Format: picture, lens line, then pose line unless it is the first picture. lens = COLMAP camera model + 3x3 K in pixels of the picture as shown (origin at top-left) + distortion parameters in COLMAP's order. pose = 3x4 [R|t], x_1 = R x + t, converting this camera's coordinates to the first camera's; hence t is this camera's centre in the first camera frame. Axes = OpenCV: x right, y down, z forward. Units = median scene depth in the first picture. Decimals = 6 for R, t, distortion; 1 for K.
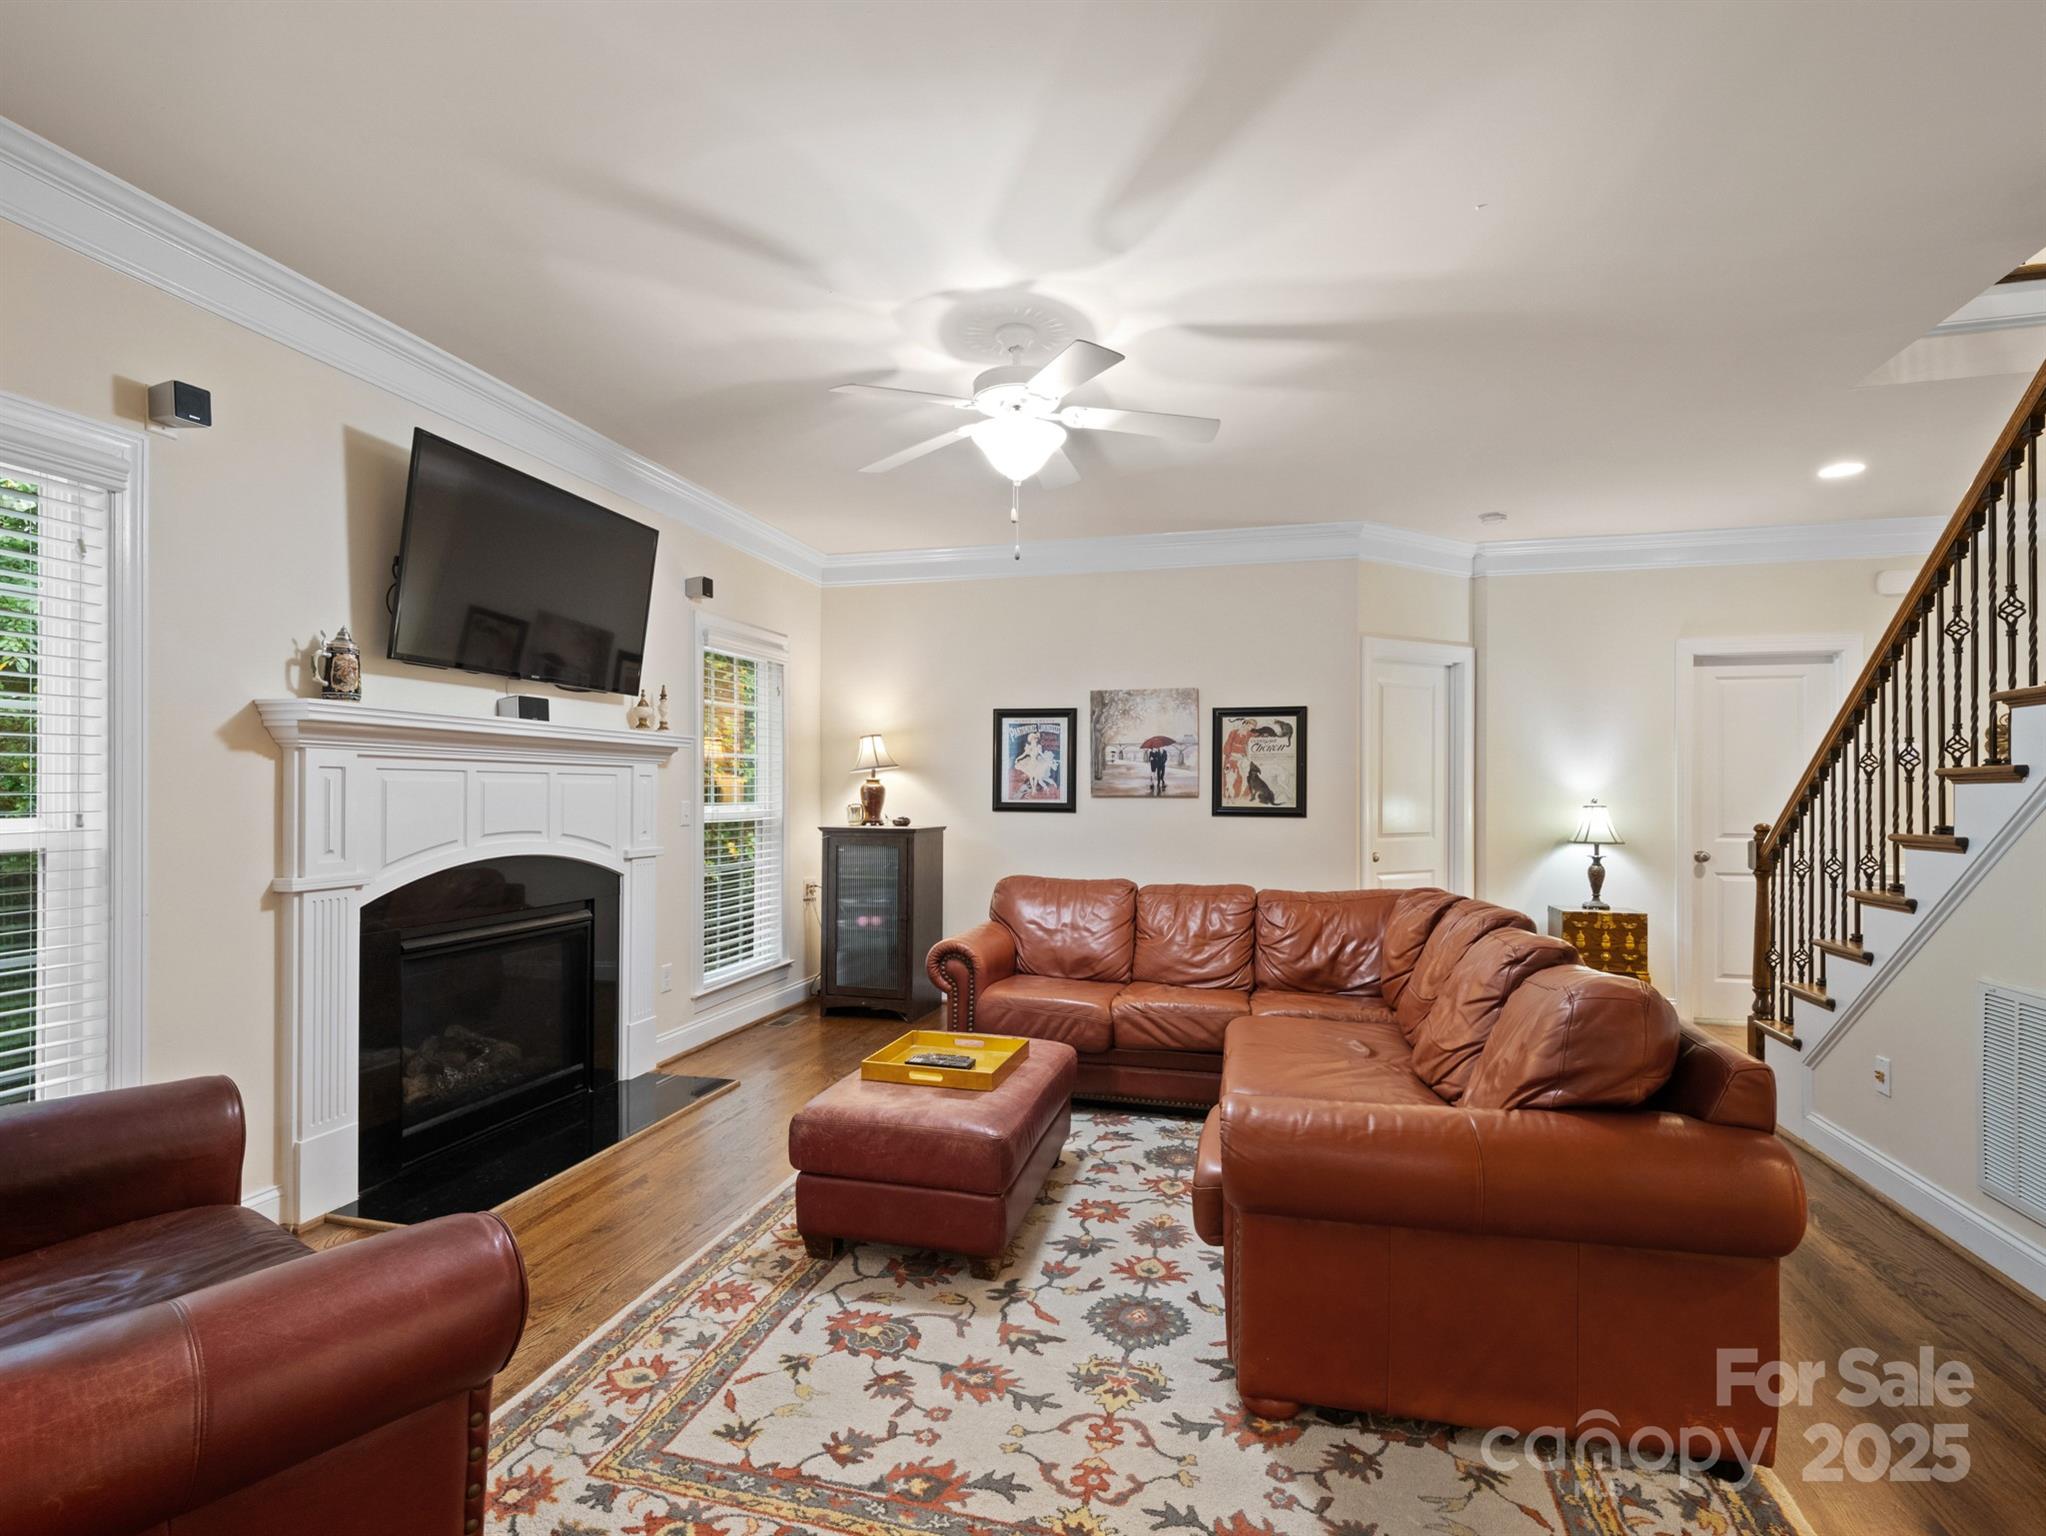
lens RADIAL K [[995.2, 0, 1005.4], [0, 995.2, 787.6], [0, 0, 1]] dist [-0.001597, -0.000921]
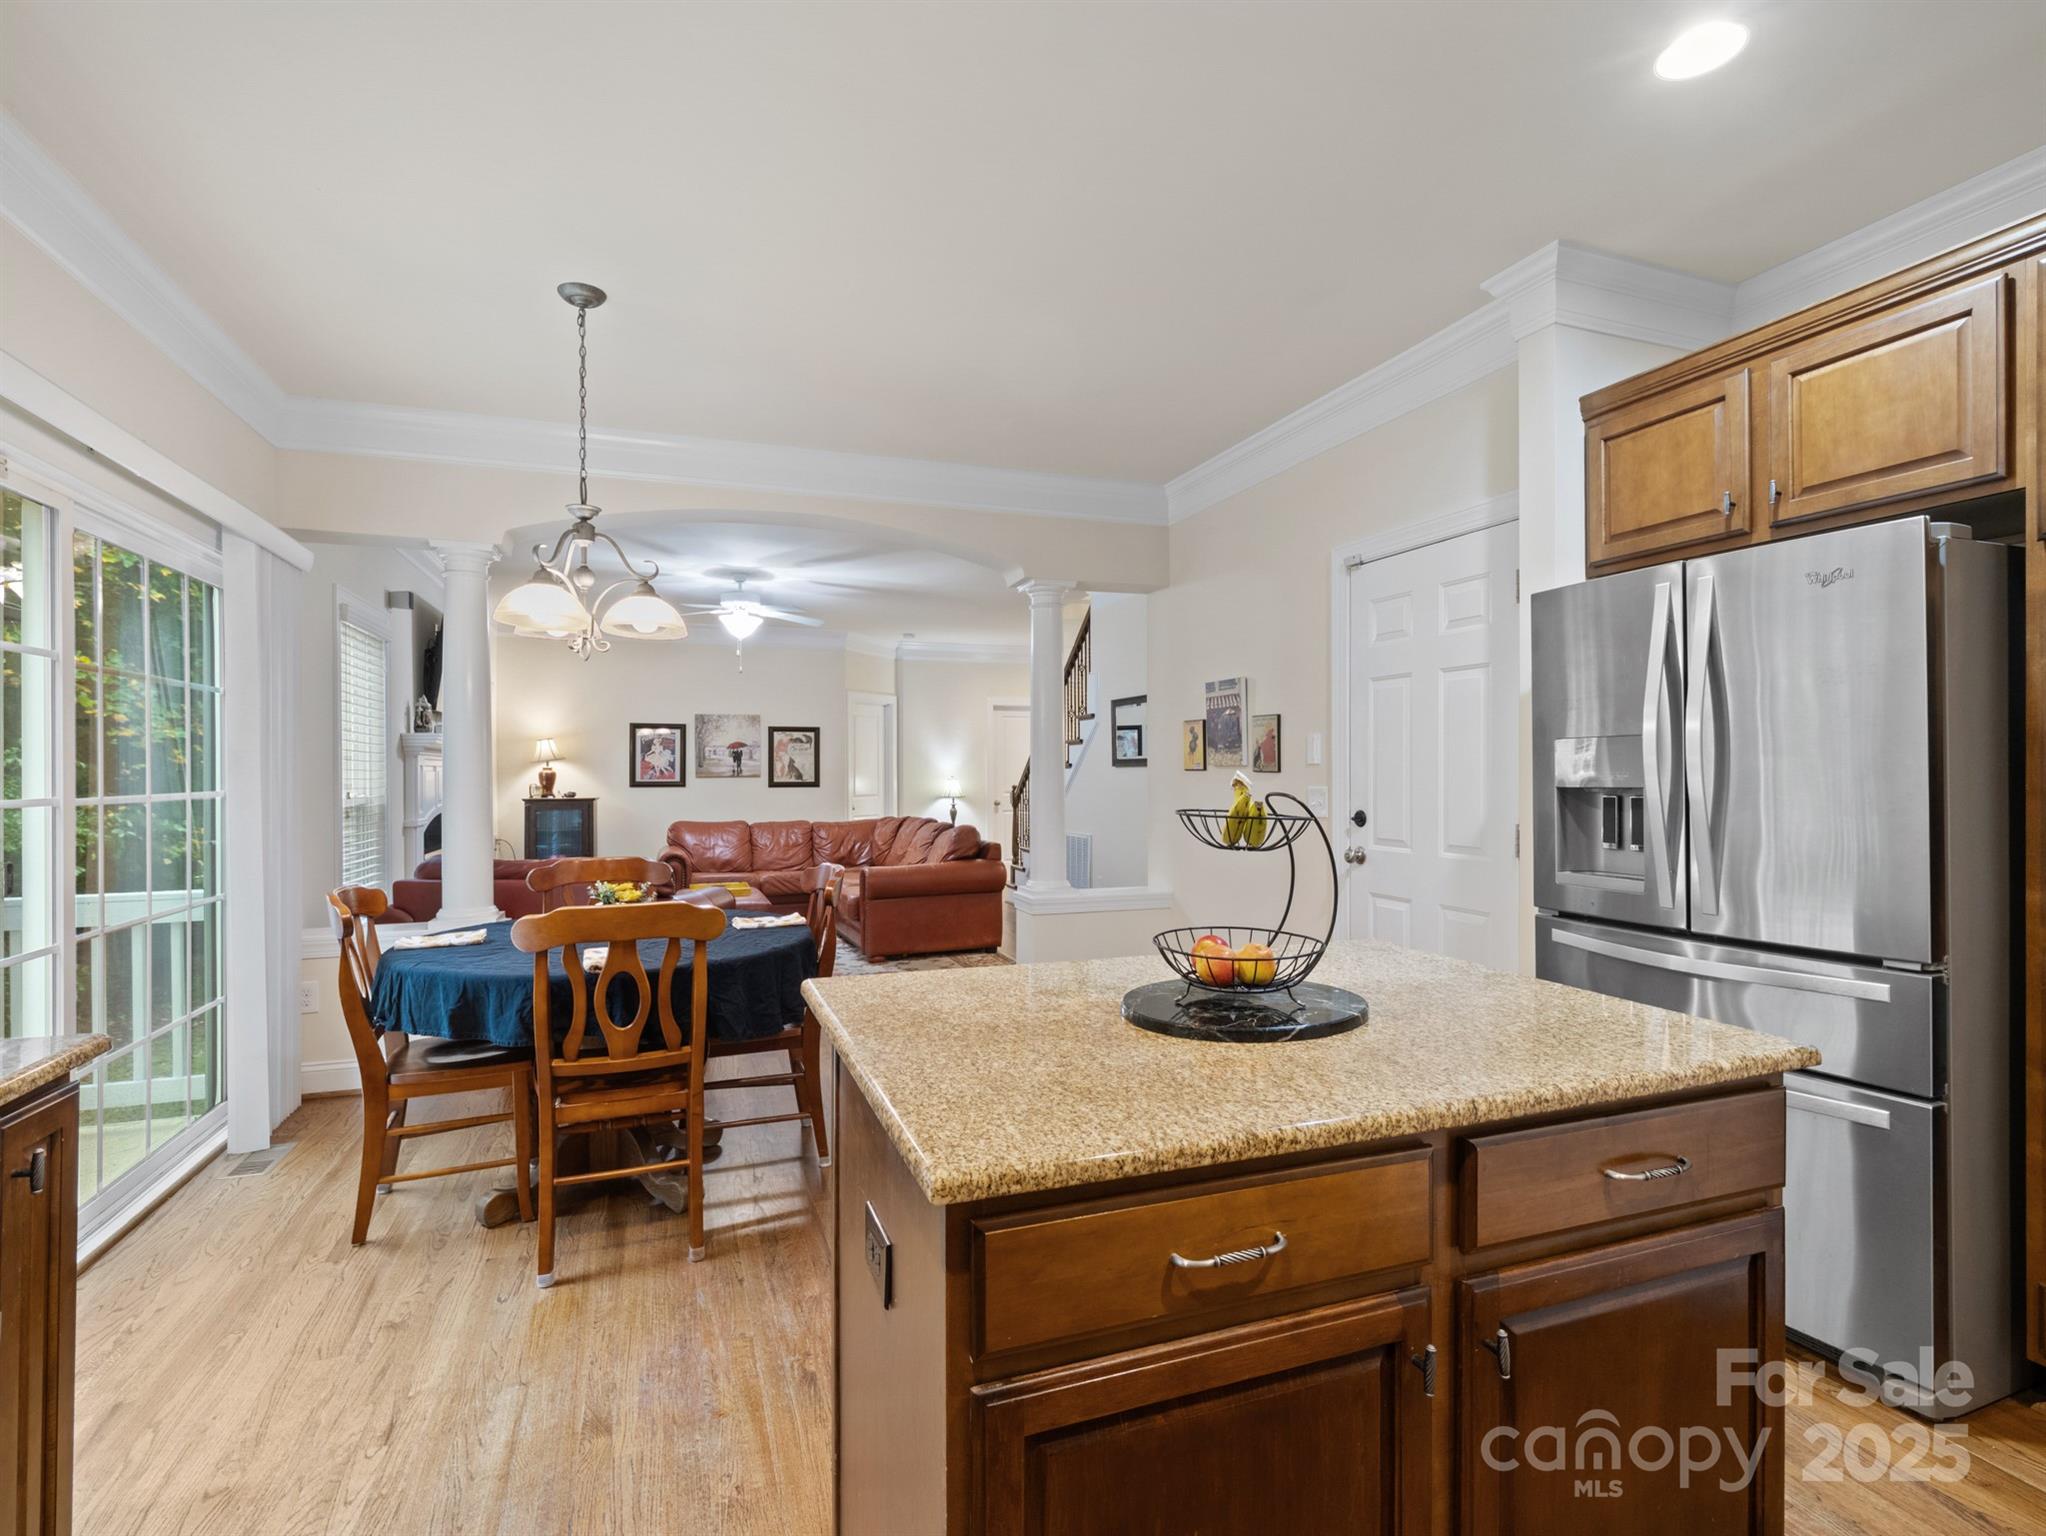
lens RADIAL K [[995.2, 0, 1016.1], [0, 995.2, 770.7], [0, 0, 1]] dist [-0.001597, -0.000921]
pose [[0.818989, -0.008372, 0.573748, -0.459265], [0.005786, 0.999963, 0.006333, -0.009901], [-0.573780, -0.001867, 0.819007, -0.726099]]
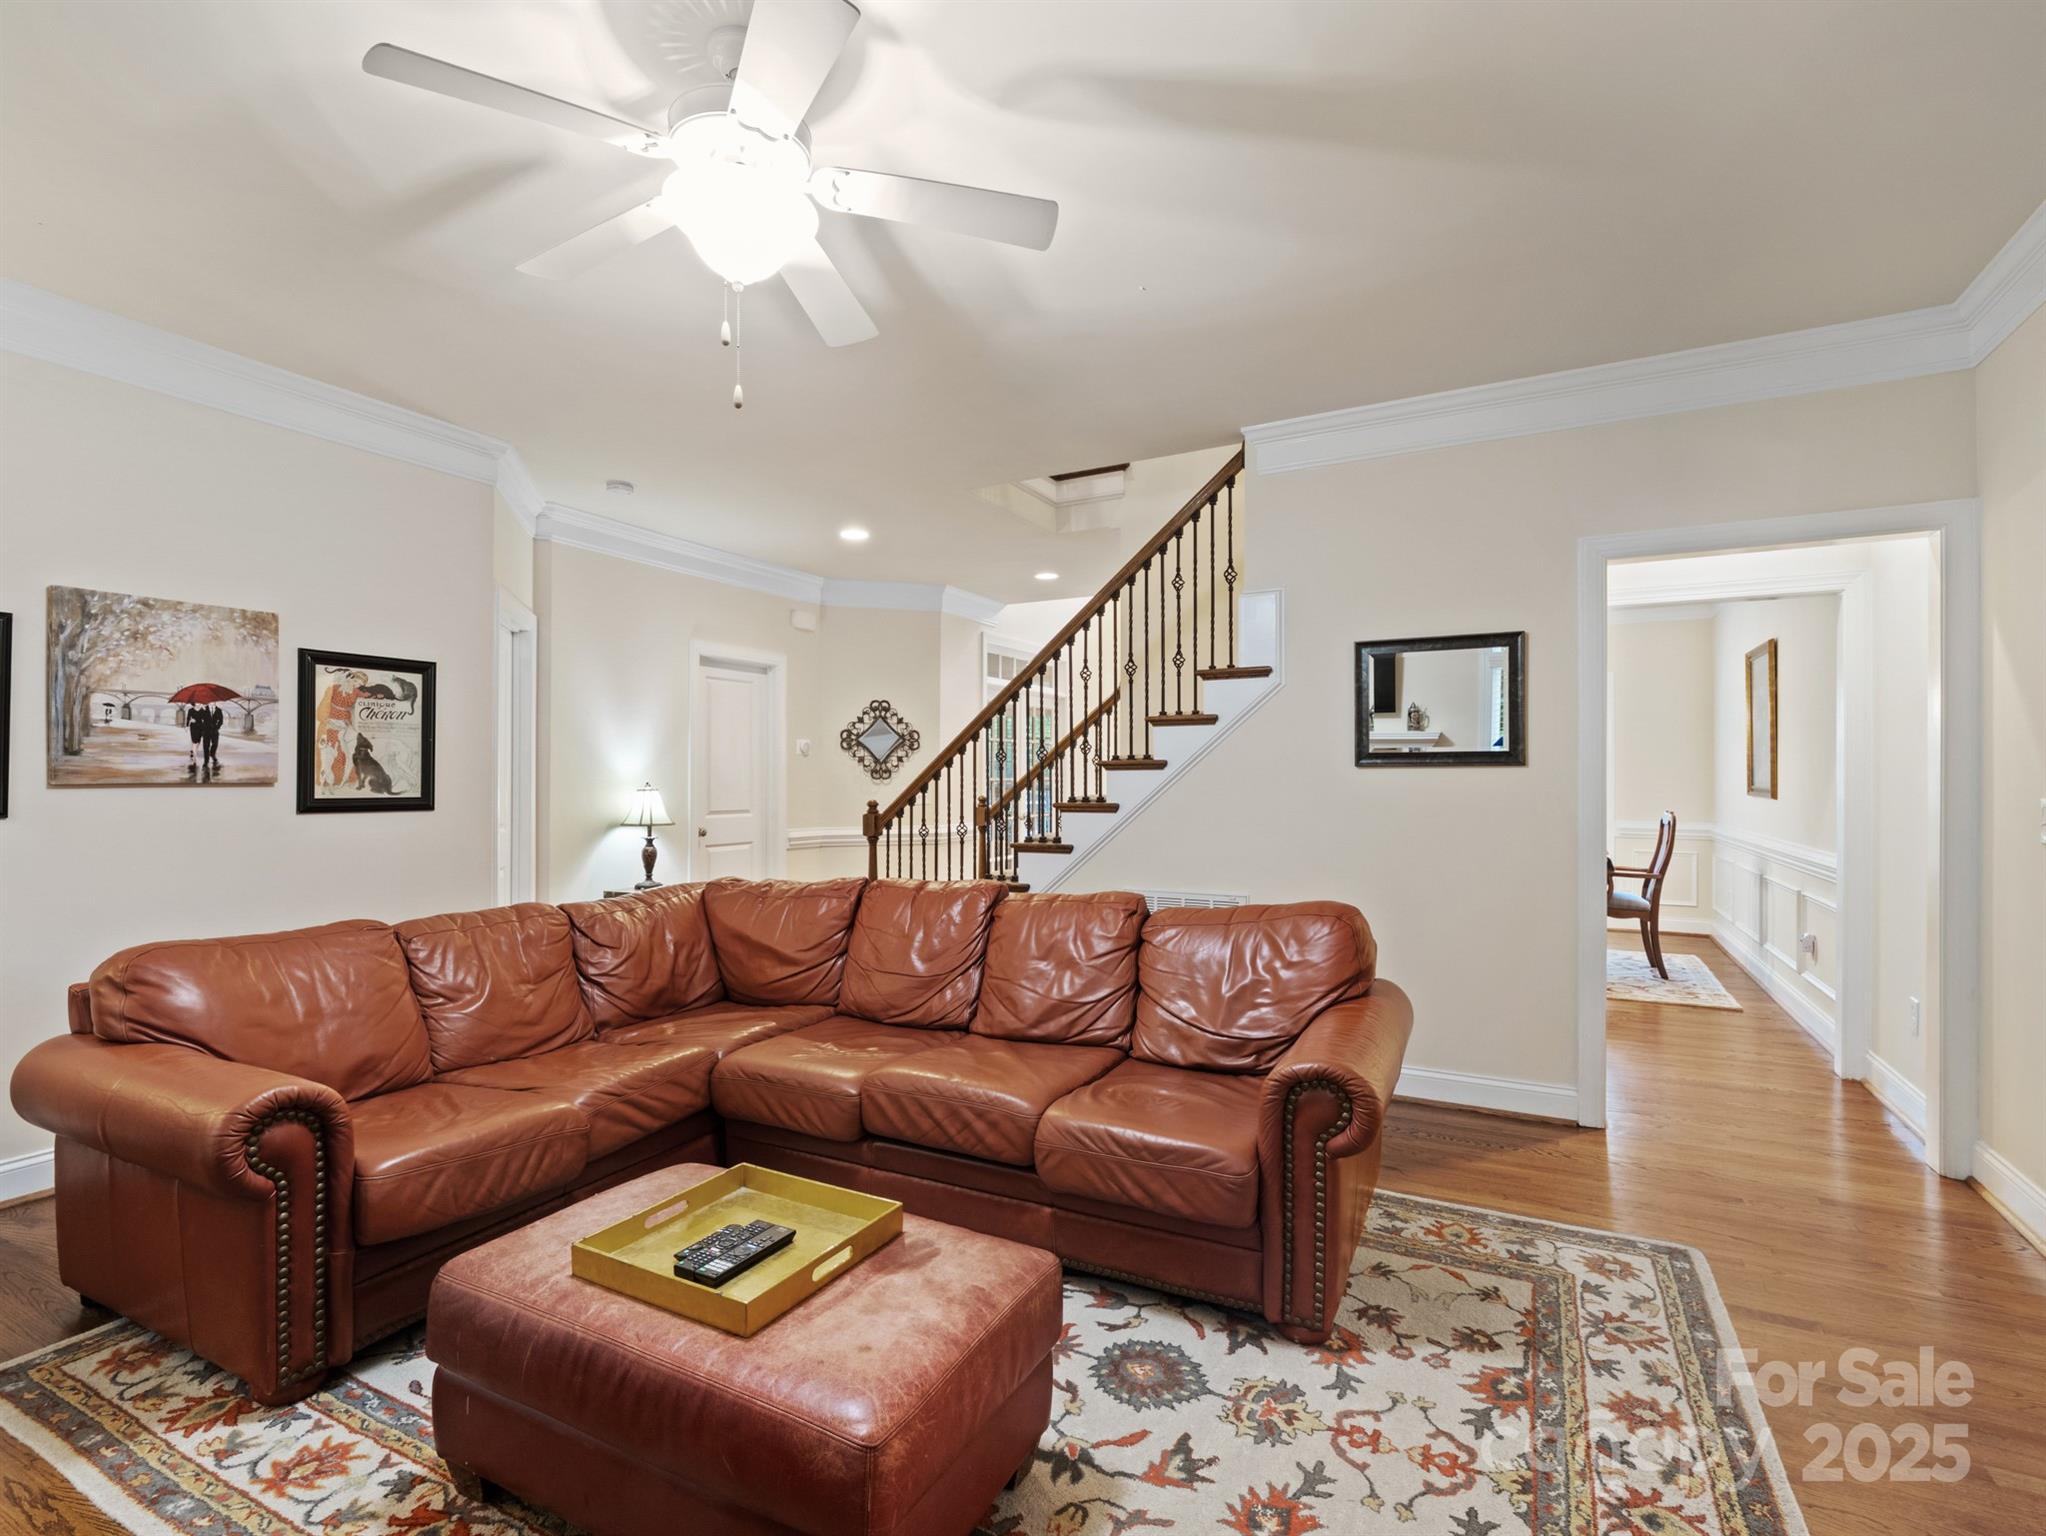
lens RADIAL K [[995.2, 0, 1003.6], [0, 995.2, 776.7], [0, 0, 1]] dist [-0.001597, -0.000921]
pose [[0.218356, -0.002019, 0.975867, -0.335109], [-0.004490, 0.999985, 0.003073, 0.000344], [-0.975859, -0.005053, 0.218344, 0.411891]]
